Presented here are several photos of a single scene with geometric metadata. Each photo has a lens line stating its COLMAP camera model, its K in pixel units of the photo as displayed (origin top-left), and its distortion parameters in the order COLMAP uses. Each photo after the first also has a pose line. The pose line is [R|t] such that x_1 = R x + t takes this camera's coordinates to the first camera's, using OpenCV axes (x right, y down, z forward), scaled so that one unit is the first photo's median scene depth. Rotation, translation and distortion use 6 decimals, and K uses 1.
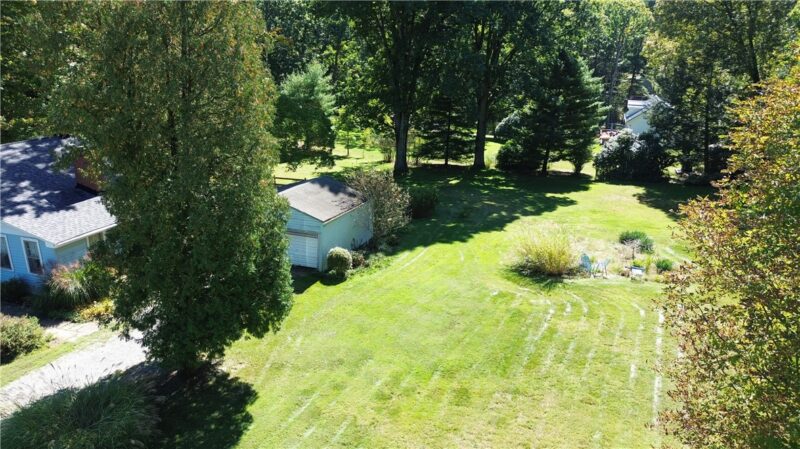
lens RADIAL K [[567.1, 0, 400.0], [0, 567.1, 224.5], [0, 0, 1]] dist [0.082411, -0.087700]
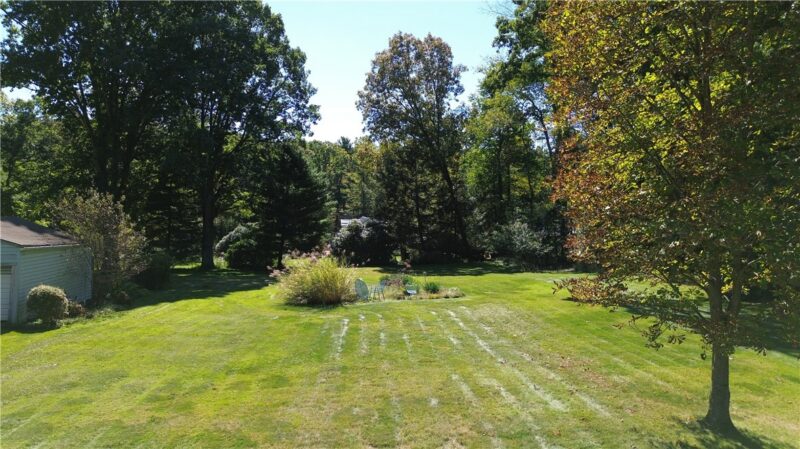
lens RADIAL K [[567.1, 0, 400.0], [0, 567.1, 224.5], [0, 0, 1]] dist [0.082411, -0.087700]
pose [[0.877490, -0.013493, 0.479405, -0.078188], [0.138654, 0.964055, -0.226655, 0.228789], [-0.459115, 0.265359, 0.847820, 0.200753]]
